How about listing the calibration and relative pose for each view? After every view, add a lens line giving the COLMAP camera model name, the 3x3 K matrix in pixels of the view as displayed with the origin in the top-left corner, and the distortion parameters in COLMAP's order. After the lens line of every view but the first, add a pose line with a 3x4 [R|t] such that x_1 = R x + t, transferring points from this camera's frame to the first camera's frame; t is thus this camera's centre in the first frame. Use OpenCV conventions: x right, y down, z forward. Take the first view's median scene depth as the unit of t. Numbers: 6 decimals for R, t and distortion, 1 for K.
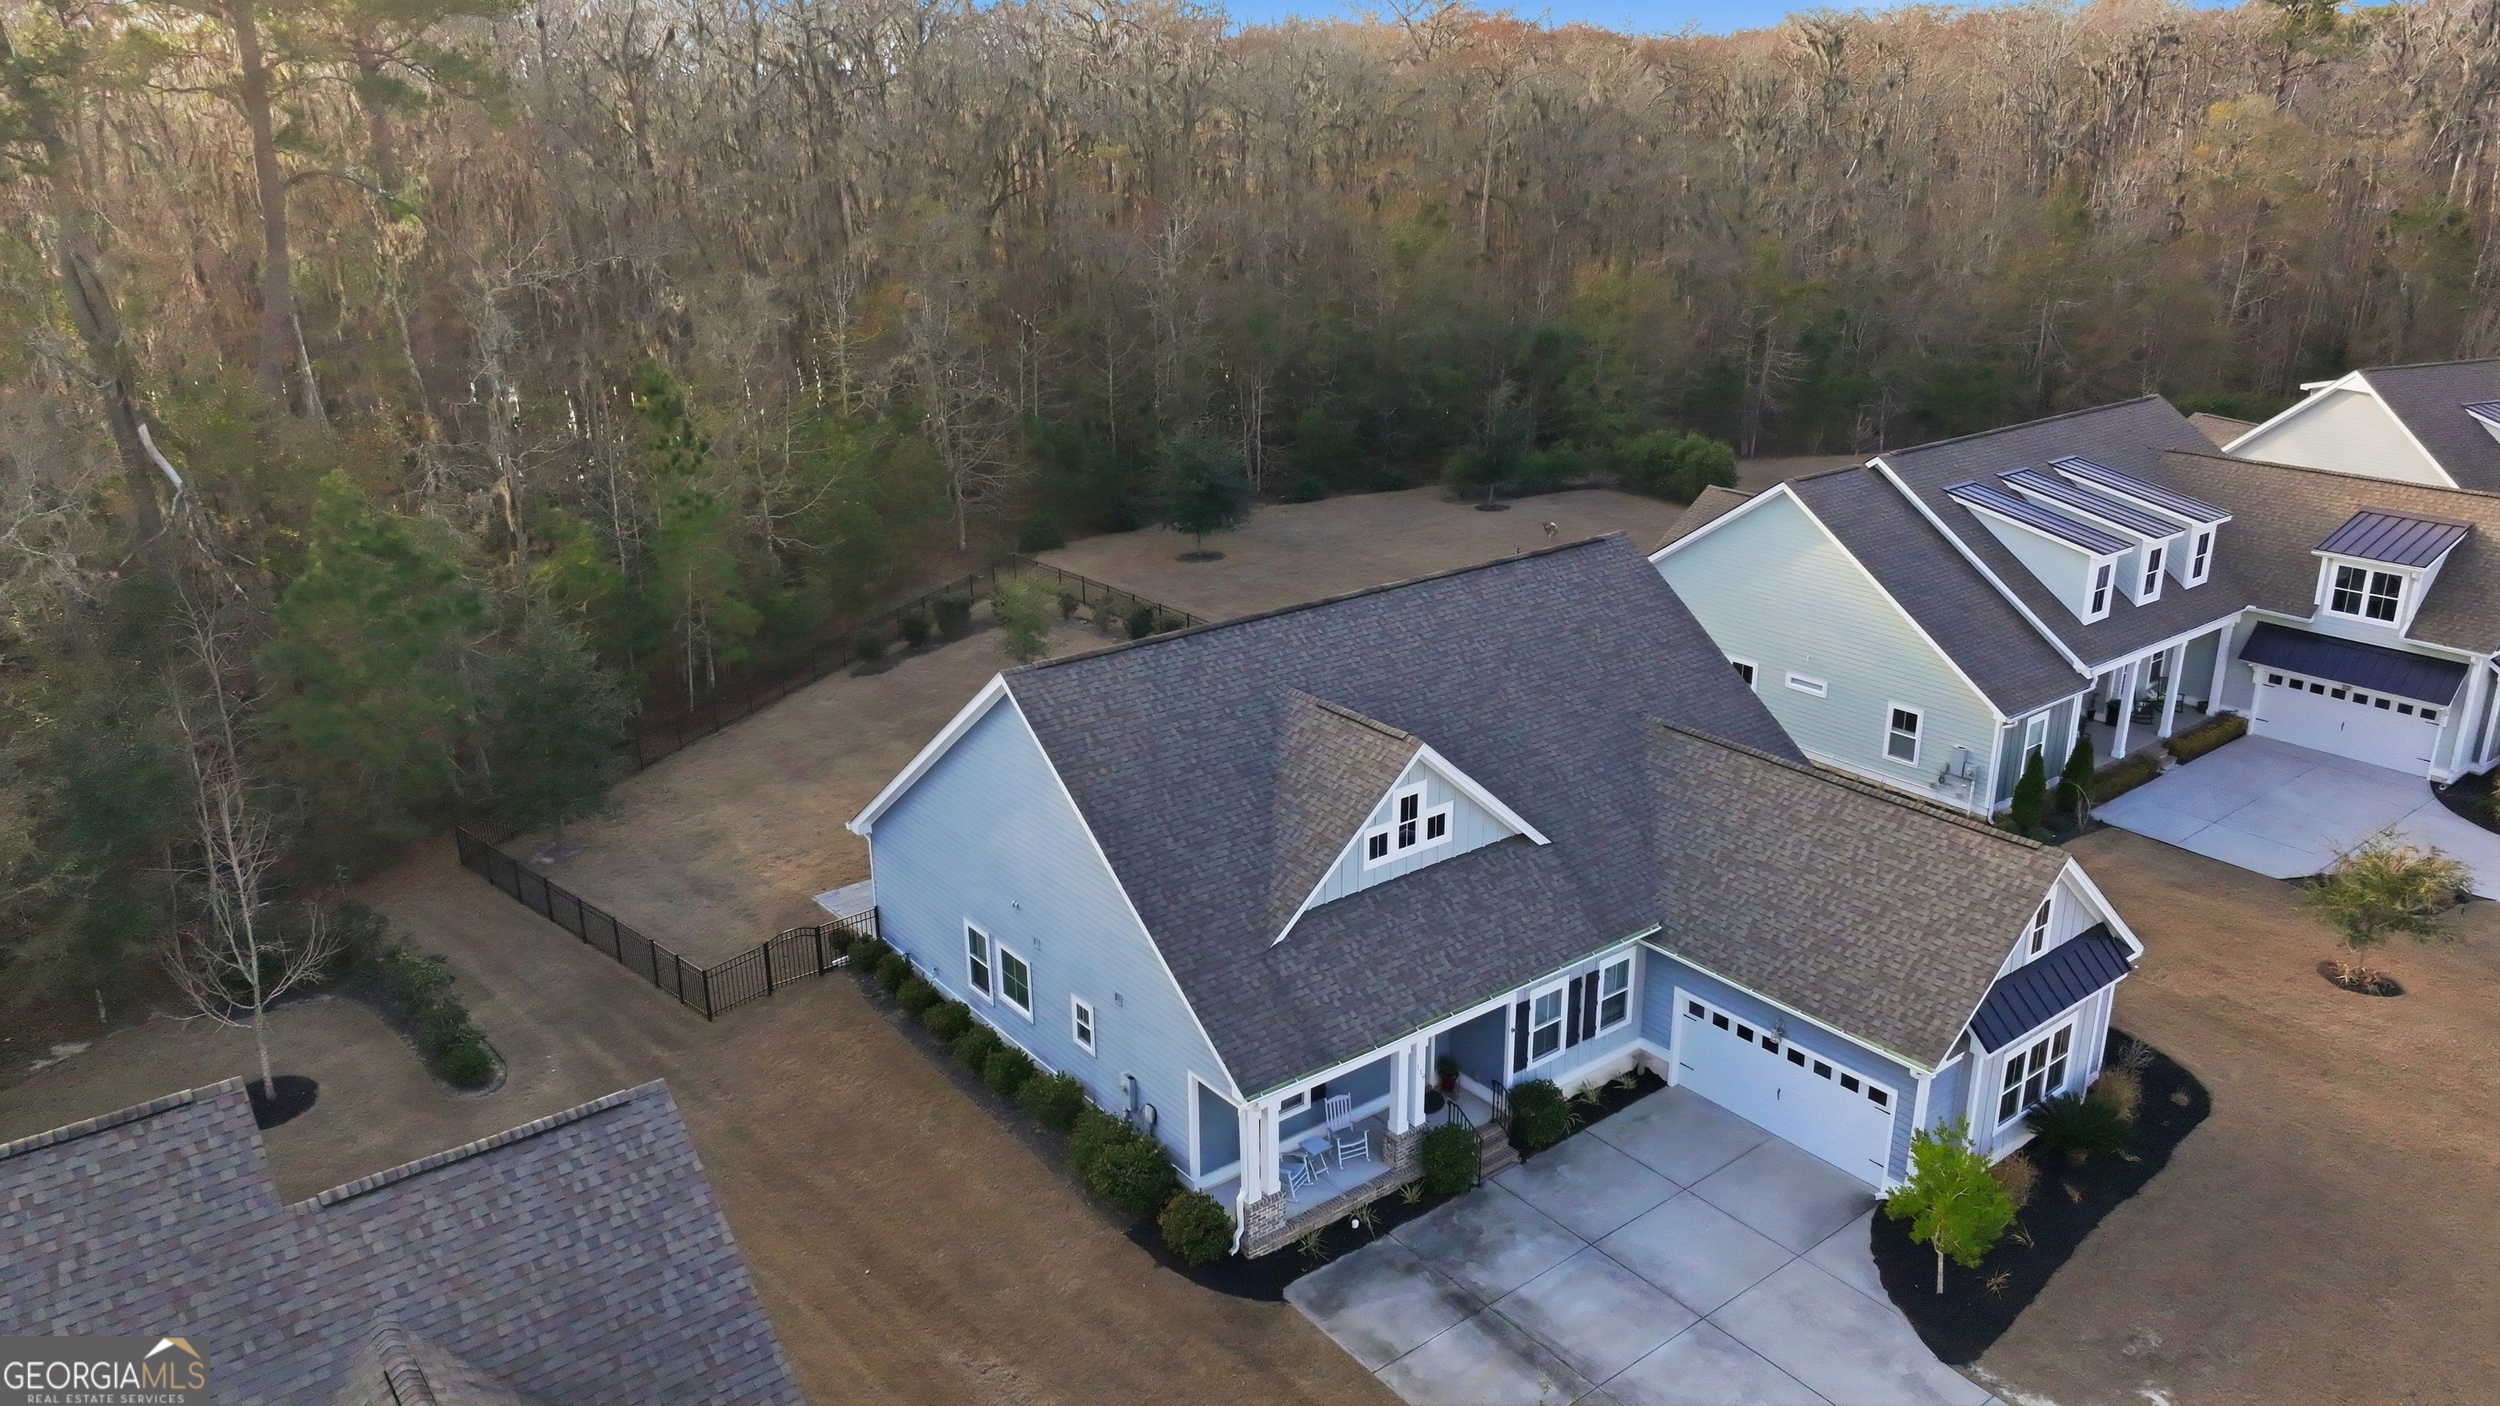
lens RADIAL K [[1750.5, 0, 1250.0], [0, 1750.5, 703.0], [0, 0, 1]] dist [0.002994, 0.000339]
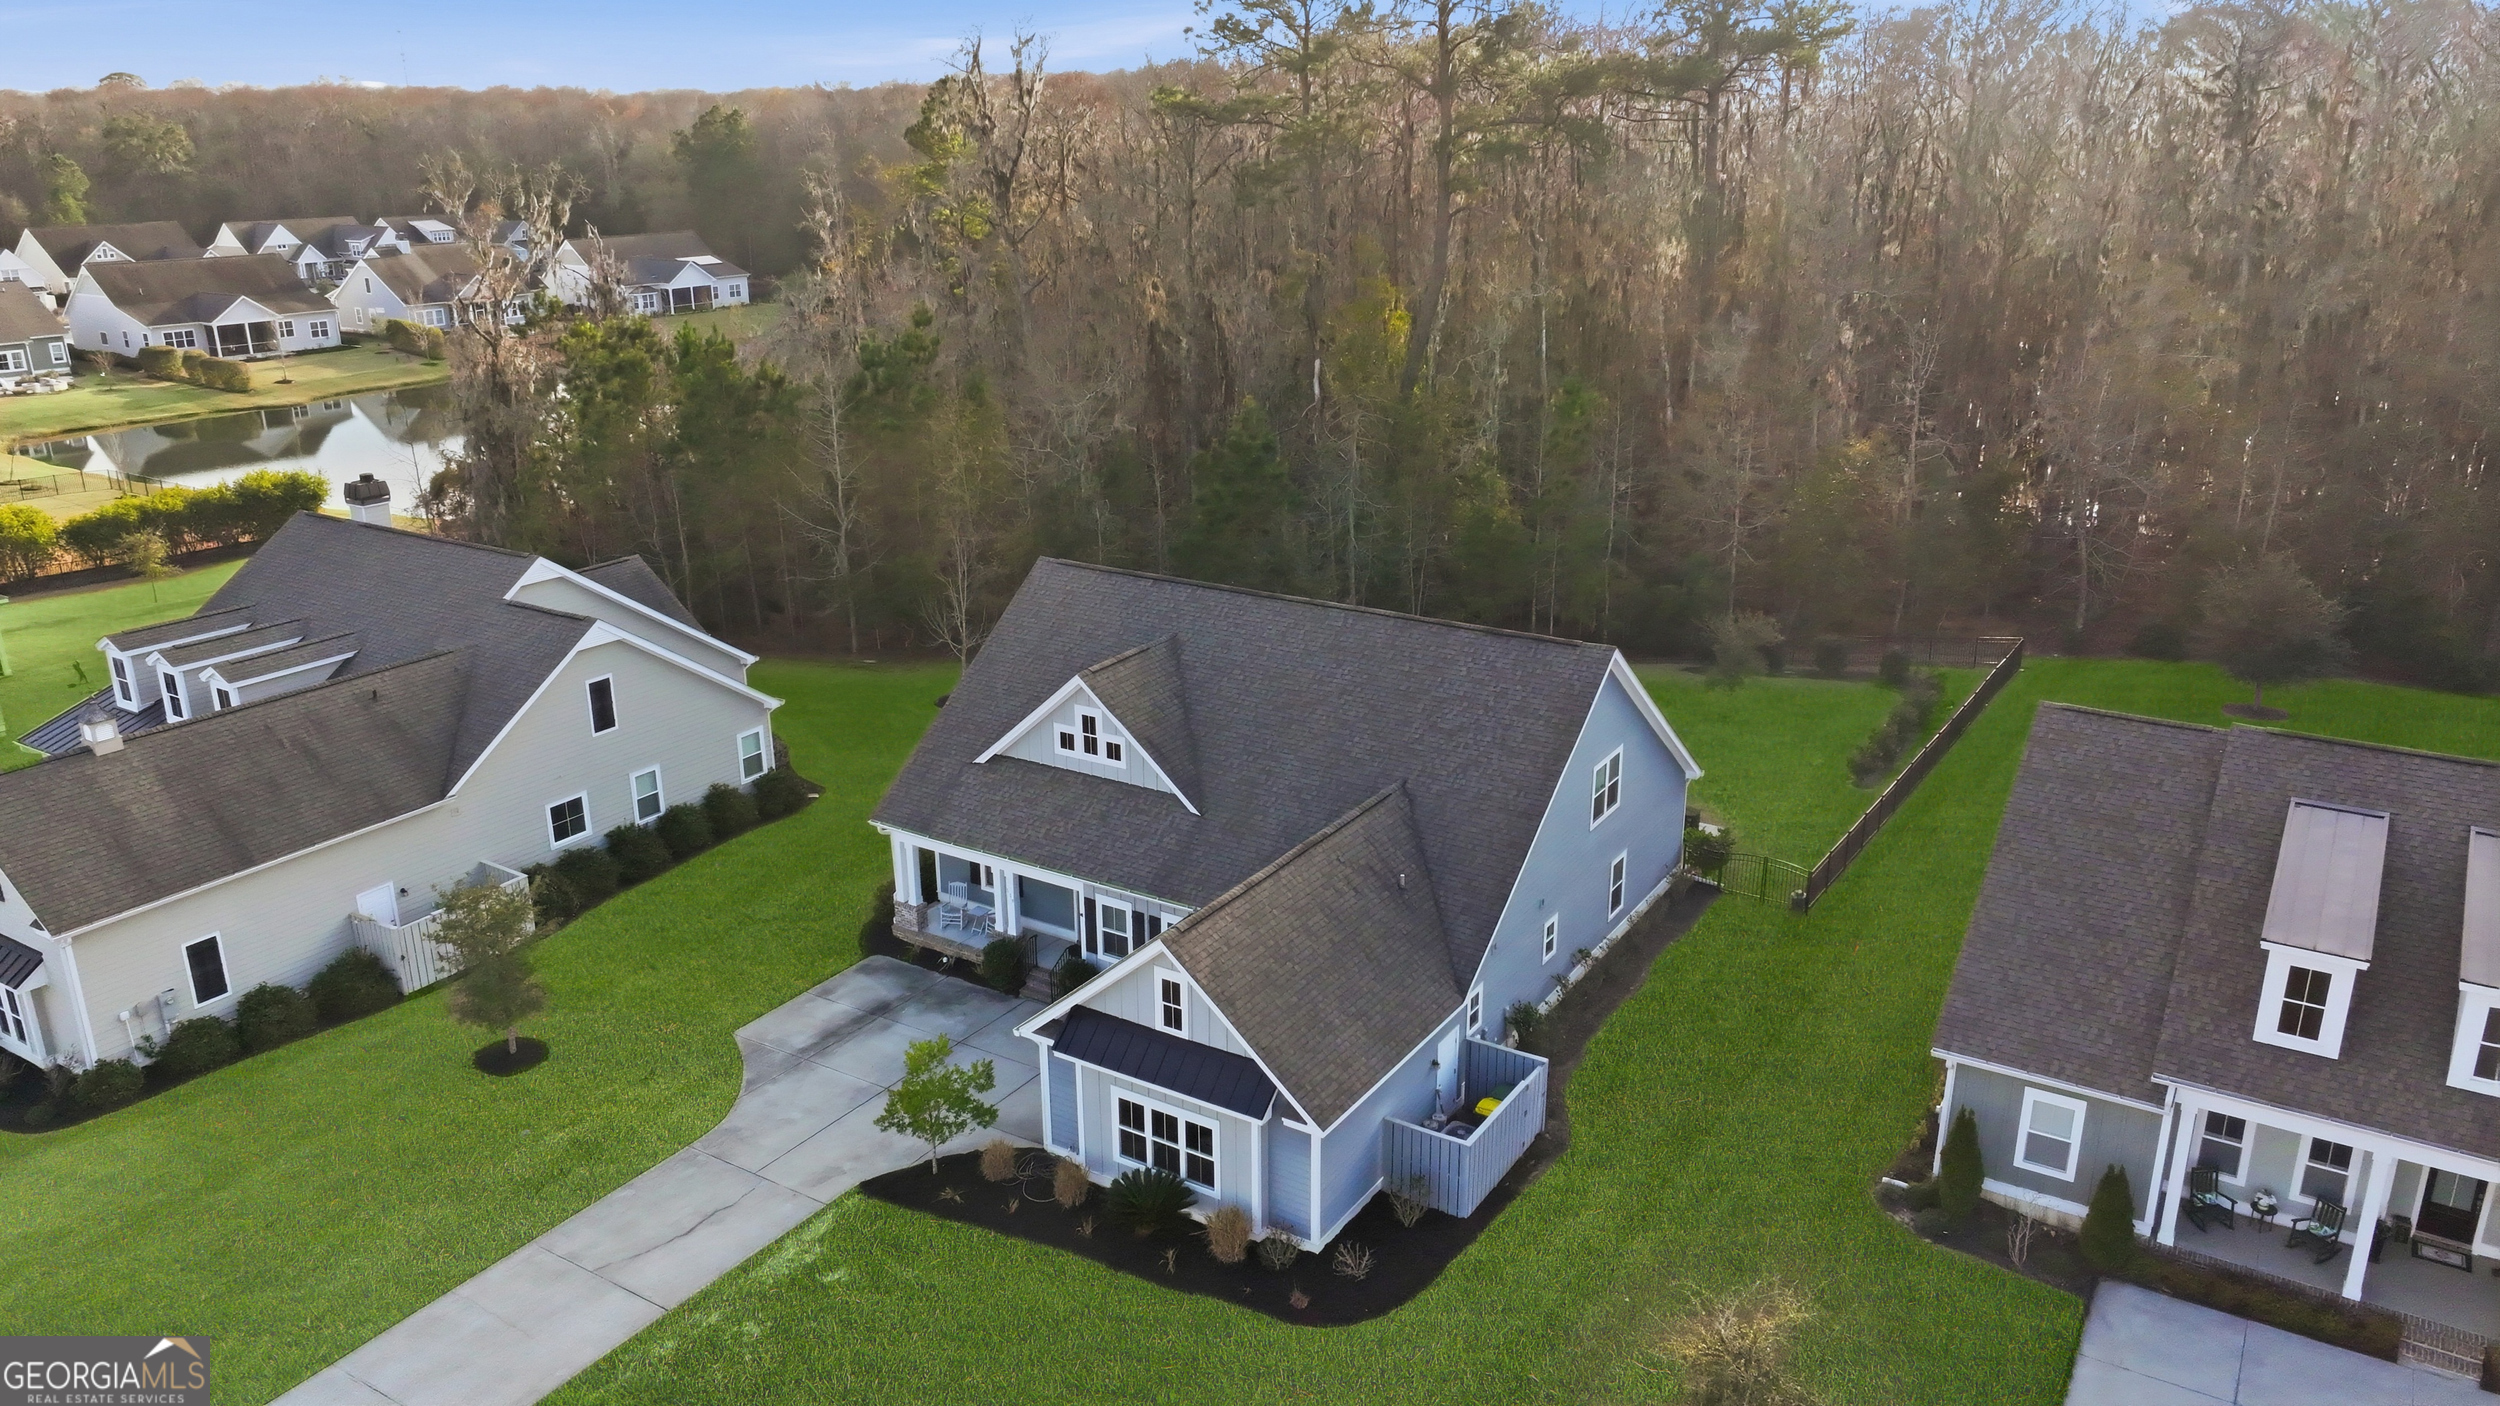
lens RADIAL K [[1730.8, 0, 1250.0], [0, 1730.8, 703.0], [0, 0, 1]] dist [-0.006343, -0.001990]
pose [[0.340547, 0.304171, -0.889667, 1.252701], [-0.306995, 0.930338, 0.200565, -0.248777], [0.888697, 0.204821, 0.410203, 0.535595]]
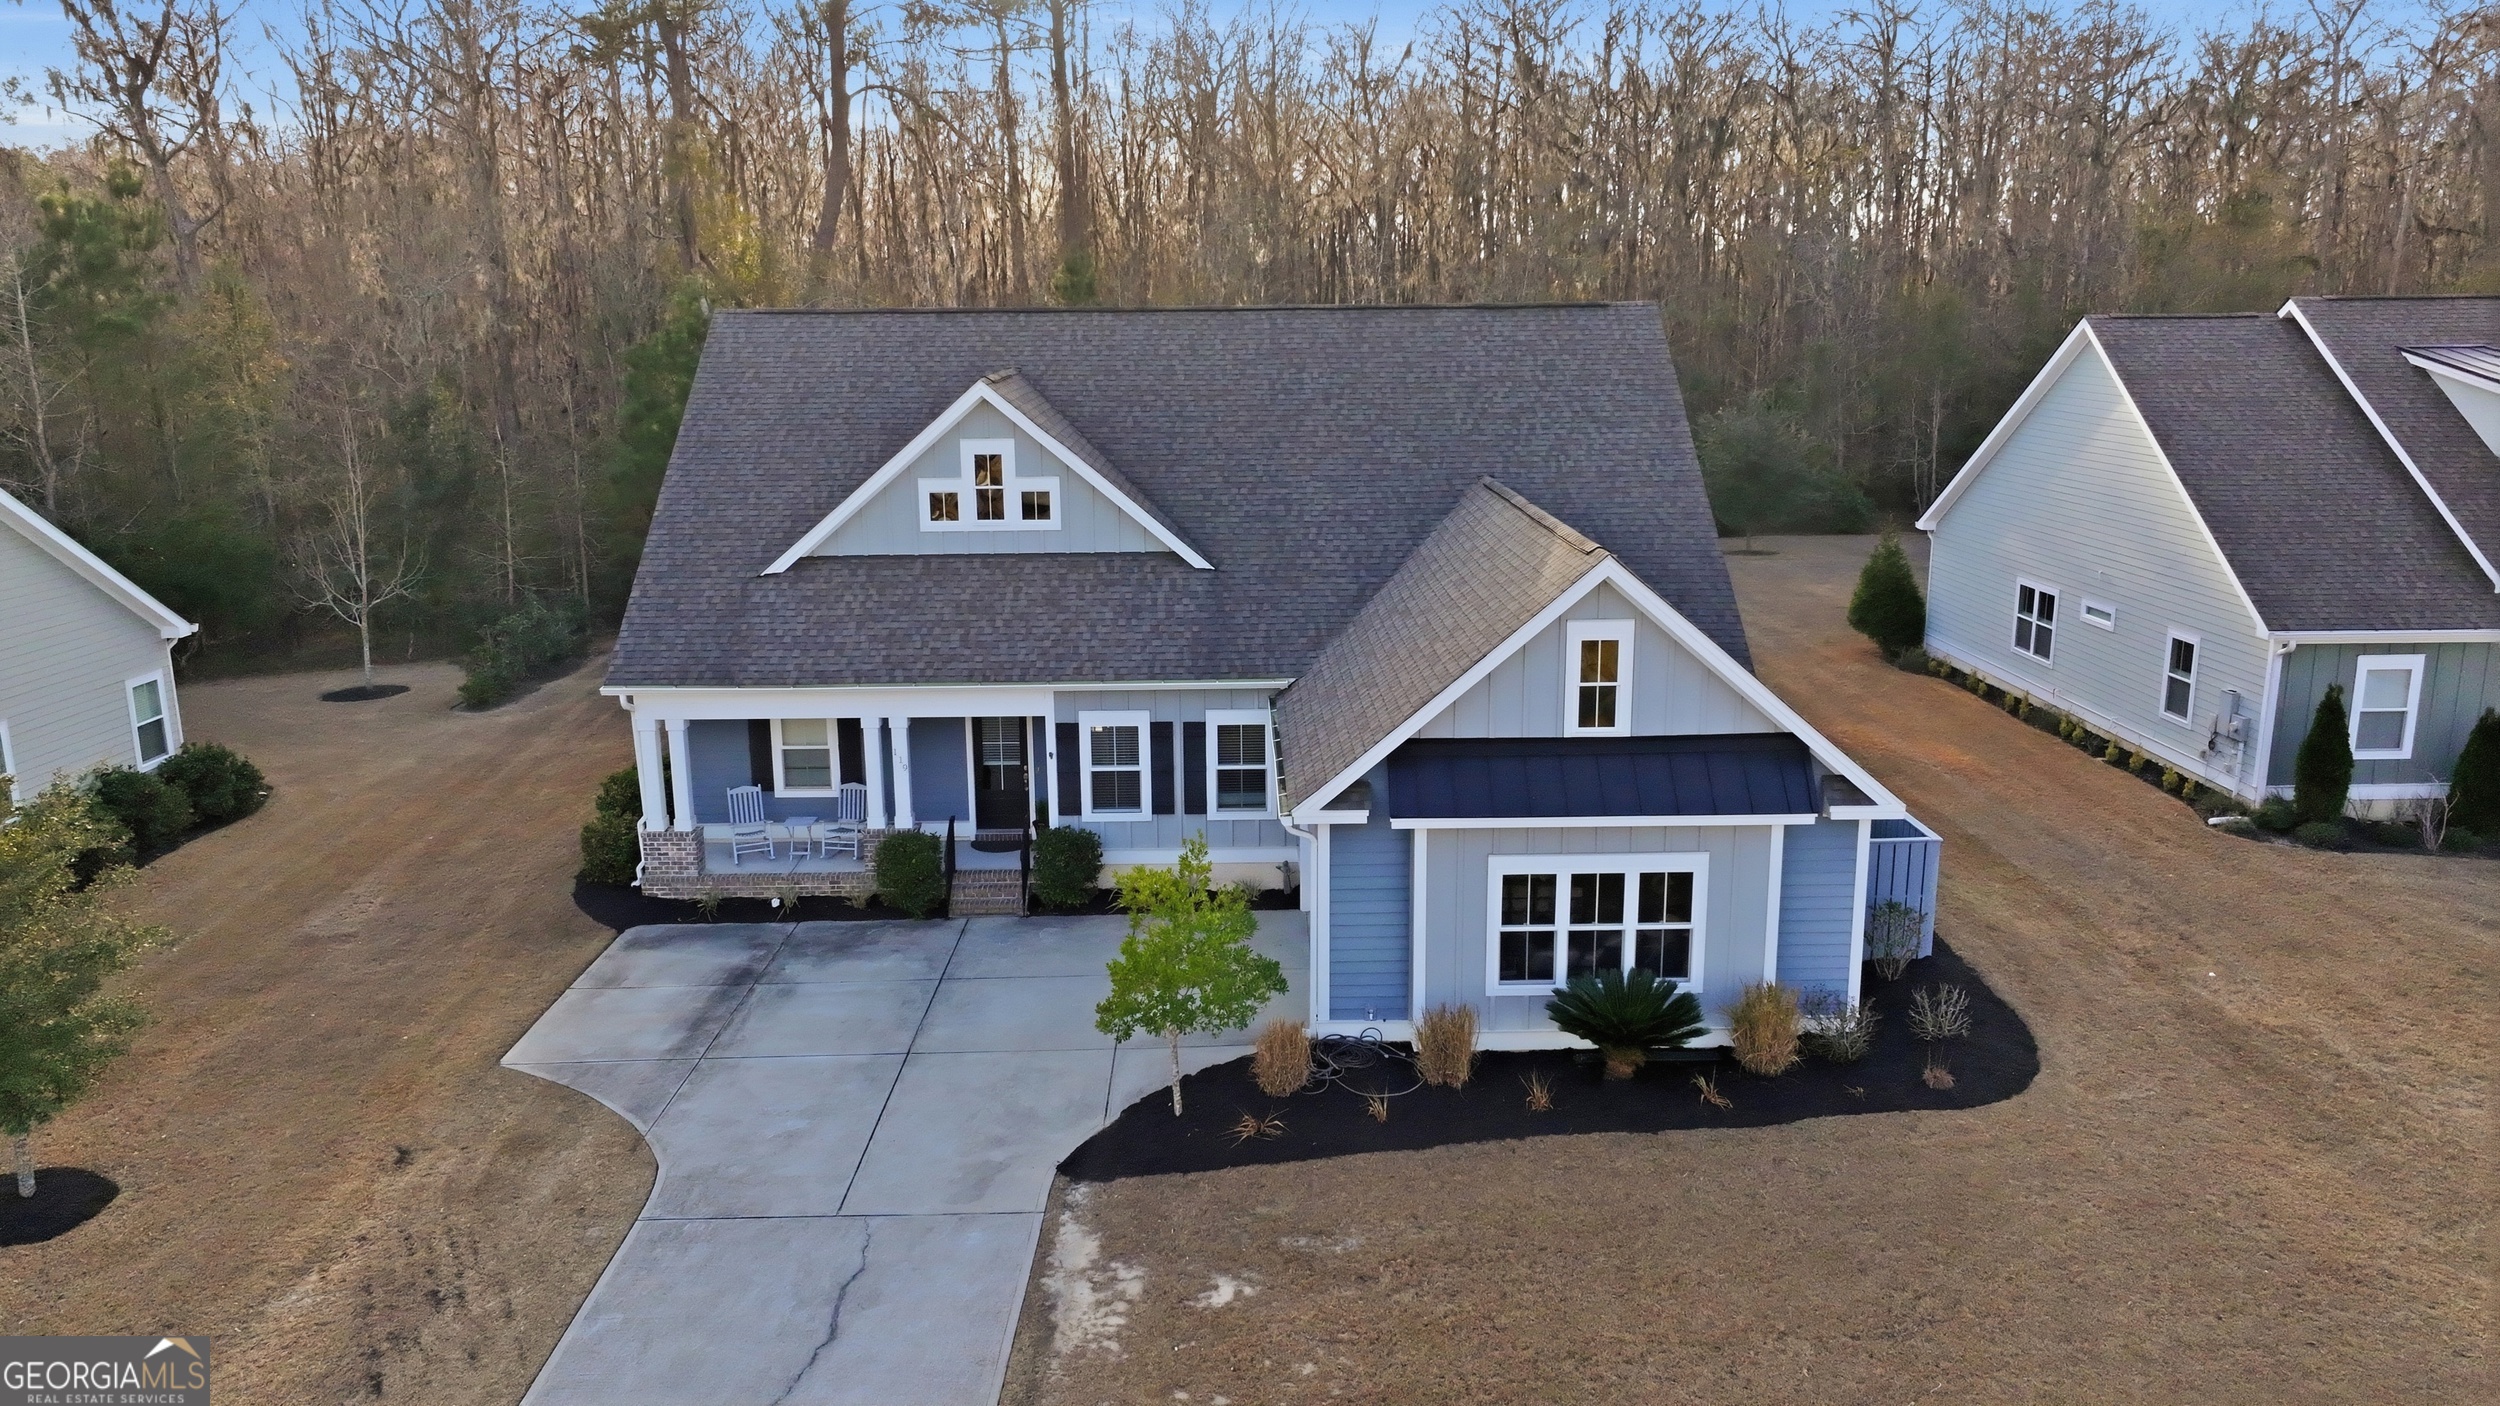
lens RADIAL K [[1750.5, 0, 1250.0], [0, 1750.5, 703.0], [0, 0, 1]] dist [0.002994, 0.000339]
pose [[0.798020, 0.133377, -0.587686, 0.677714], [-0.196669, 0.979447, -0.044768, 0.176156], [0.569636, 0.151305, 0.807850, 0.382233]]
